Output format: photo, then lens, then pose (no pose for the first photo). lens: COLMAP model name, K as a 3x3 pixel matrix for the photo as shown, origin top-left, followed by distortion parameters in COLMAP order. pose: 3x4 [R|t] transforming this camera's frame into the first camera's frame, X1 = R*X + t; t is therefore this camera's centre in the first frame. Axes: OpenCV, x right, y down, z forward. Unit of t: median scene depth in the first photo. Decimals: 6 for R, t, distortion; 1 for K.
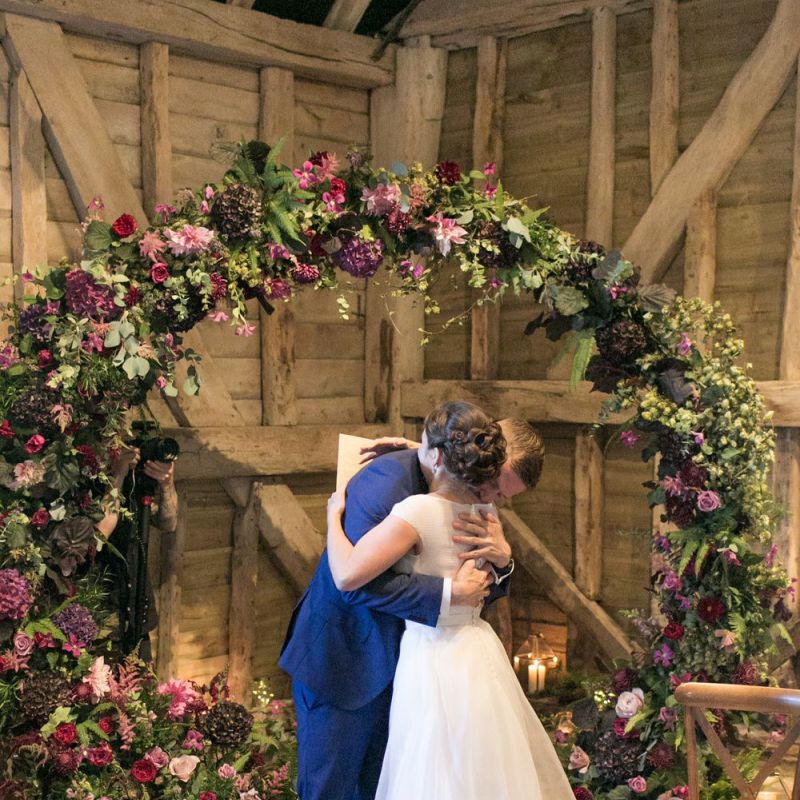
lens RADIAL K [[1324.2, 0, 399.7], [0, 1324.2, 553.7], [0, 0, 1]] dist [-0.099080, 0.112589]
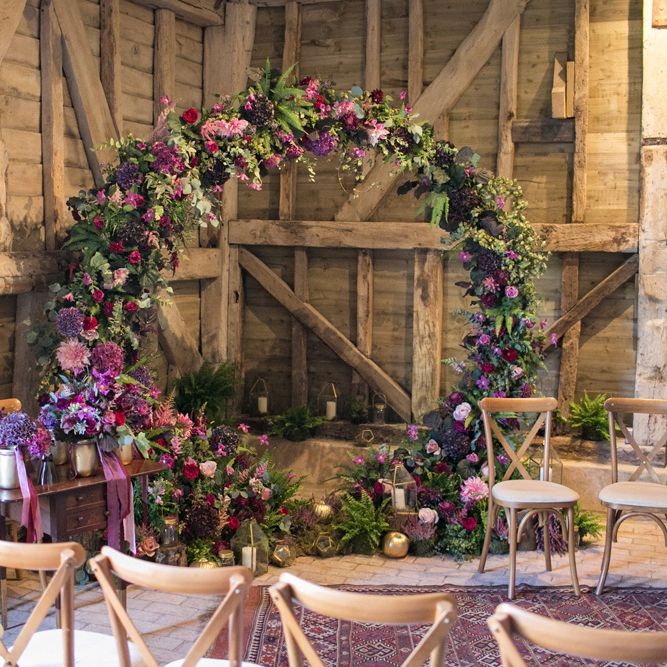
lens RADIAL K [[980.1, 0, 270.0], [0, 980.1, 333.1], [0, 0, 1]] dist [-0.101829, 0.102731]
pose [[0.936186, -0.021573, 0.350844, -0.505762], [0.027872, 0.999528, -0.012912, 0.021785], [-0.350399, 0.021866, 0.936345, -0.096973]]
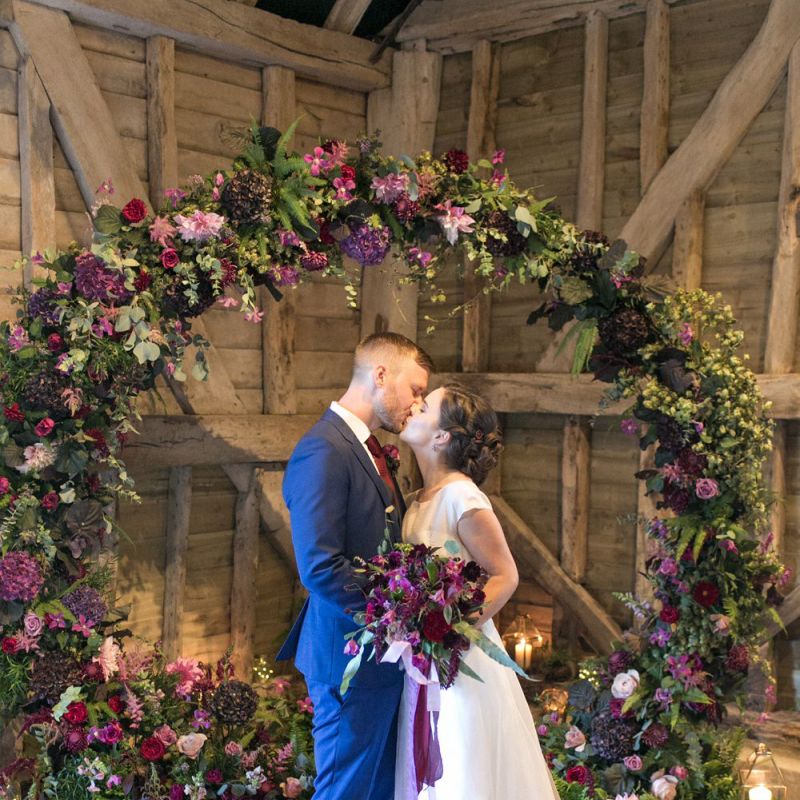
lens RADIAL K [[1176.9, 0, 398.6], [0, 1176.9, 575.6], [0, 0, 1]] dist [-0.099103, 0.145409]
pose [[0.999649, 0.005459, 0.025935, -0.027795], [-0.006290, 0.999466, 0.032051, 0.000080], [-0.025746, -0.032203, 0.999150, 0.091280]]
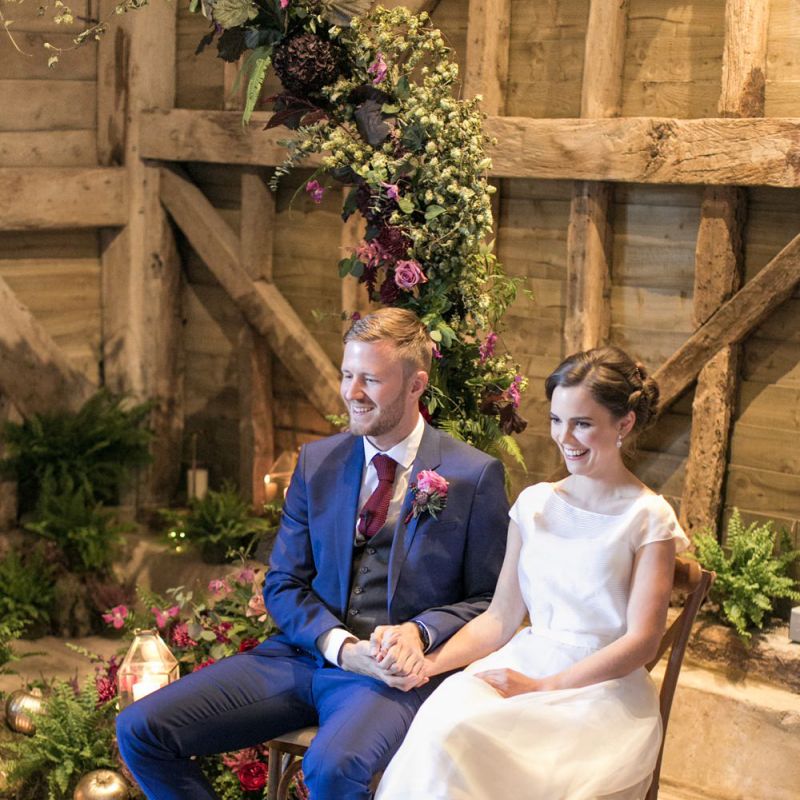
lens RADIAL K [[1825.5, 0, 399.1], [0, 1825.5, 555.3], [0, 0, 1]] dist [-0.173151, 0.357248]
pose [[0.999733, 0.022583, -0.004820, 0.229516], [-0.021896, 0.993391, 0.112674, 0.003555], [0.007333, -0.112538, 0.993620, -0.073378]]
